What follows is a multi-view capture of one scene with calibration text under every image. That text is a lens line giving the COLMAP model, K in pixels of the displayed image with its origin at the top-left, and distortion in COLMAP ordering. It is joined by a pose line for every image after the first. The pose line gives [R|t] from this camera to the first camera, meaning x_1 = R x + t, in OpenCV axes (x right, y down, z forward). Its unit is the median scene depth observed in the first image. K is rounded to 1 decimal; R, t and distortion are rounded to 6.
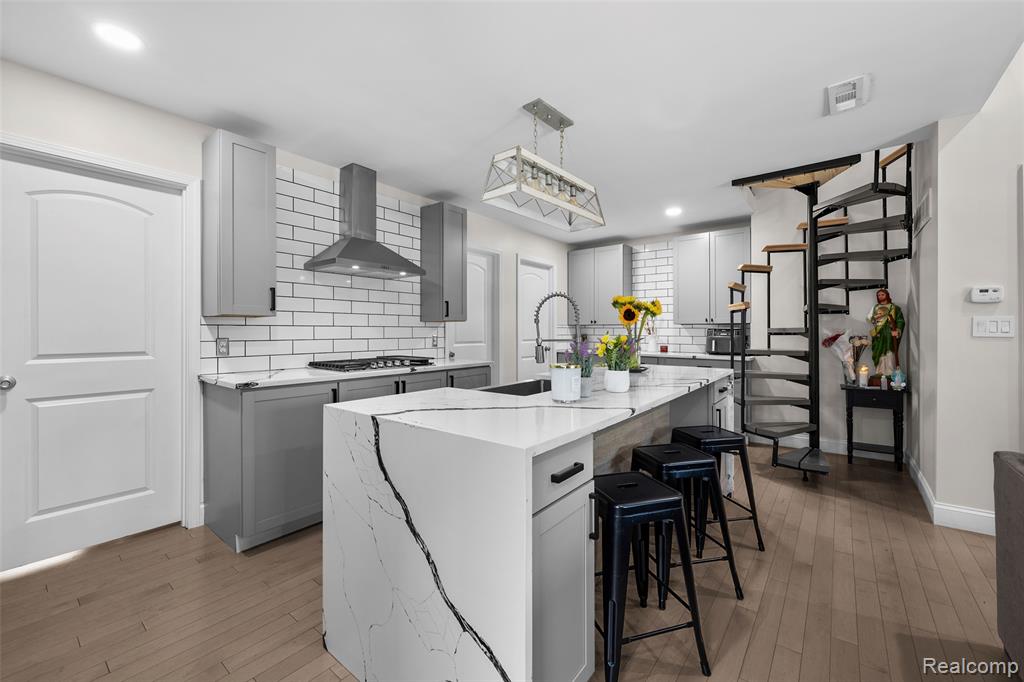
lens RADIAL K [[417.3, 0, 512.0], [0, 417.3, 331.4], [0, 0, 1]] dist [0.000963, 0.000112]
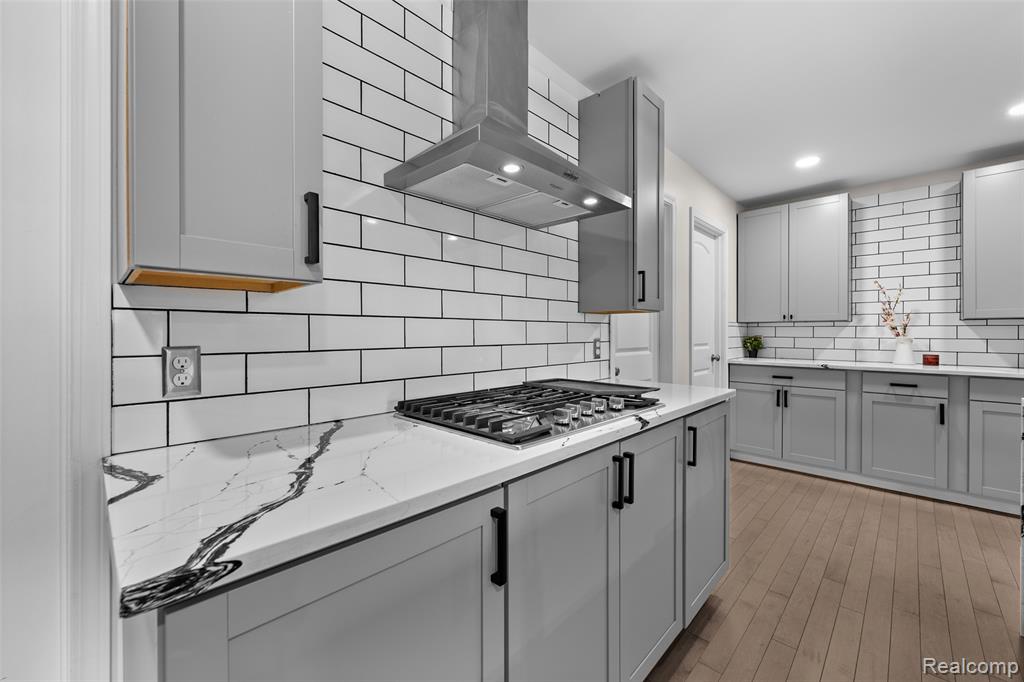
lens RADIAL K [[417.3, 0, 511.8], [0, 417.3, 334.6], [0, 0, 1]] dist [0.000963, 0.000112]
pose [[0.995431, -0.000488, -0.095482, -0.300565], [0.000856, 0.999992, 0.003818, 0.003822], [0.095480, -0.003882, 0.995424, 0.536480]]
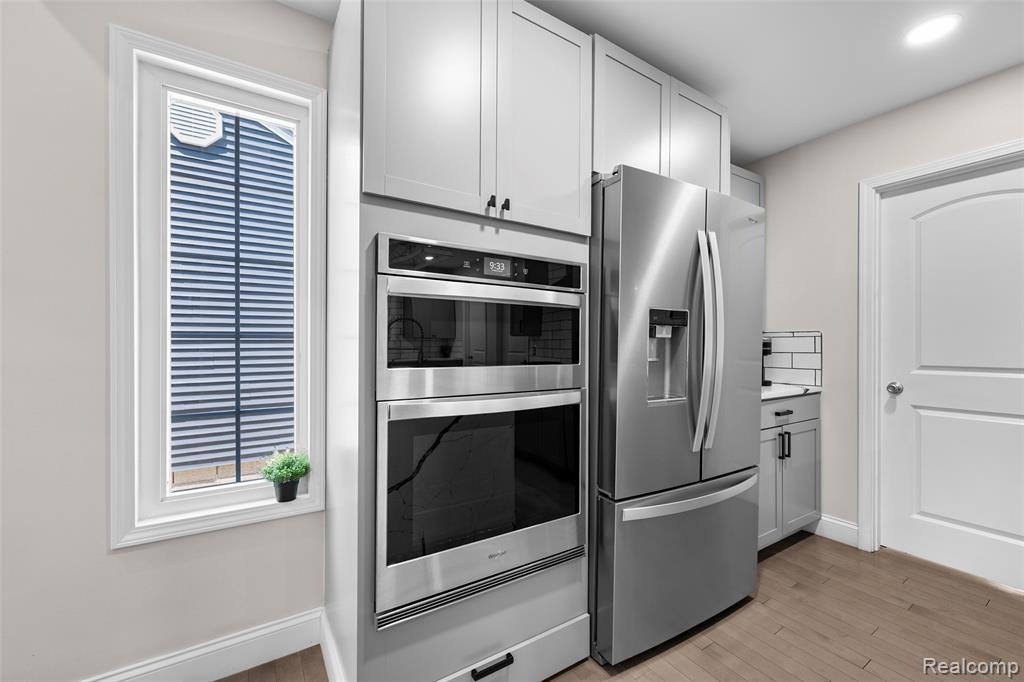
lens RADIAL K [[417.3, 0, 514.8], [0, 417.3, 343.7], [0, 0, 1]] dist [0.000963, 0.000112]
pose [[-0.330765, -0.001483, -0.943712, 0.144301], [0.003090, 0.999992, -0.002655, -0.000455], [0.943708, -0.003794, -0.330758, 0.236997]]
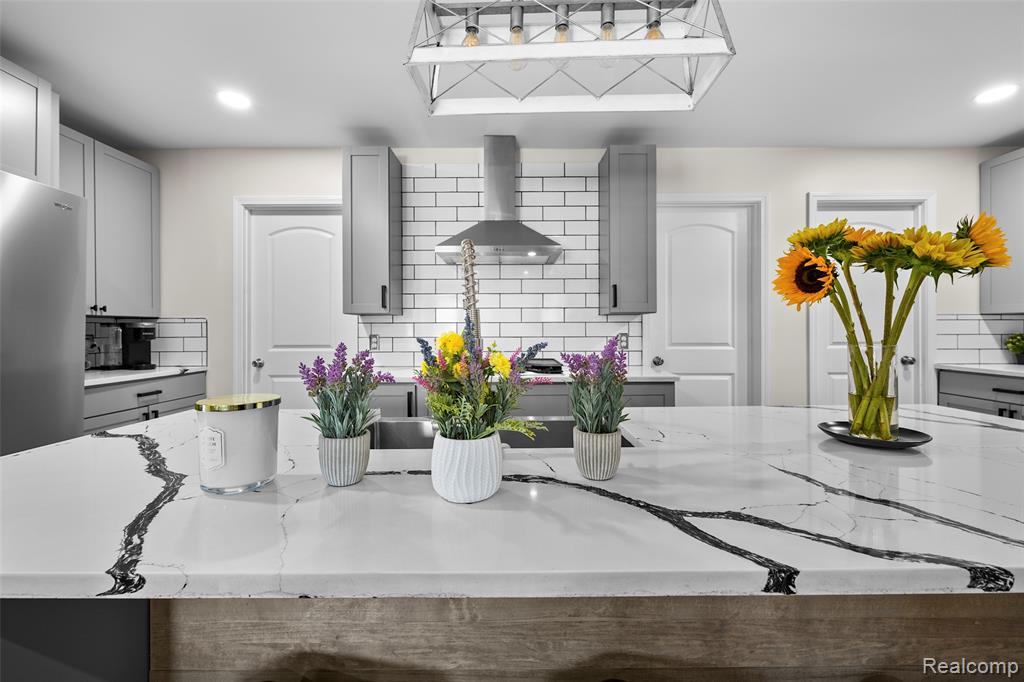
lens RADIAL K [[417.3, 0, 511.1], [0, 417.3, 333.5], [0, 0, 1]] dist [0.000963, 0.000112]
pose [[0.617030, 0.007694, -0.786902, 0.330547], [0.003320, 0.999918, 0.012380, -0.000023], [0.786933, -0.010251, 0.616954, 0.482680]]
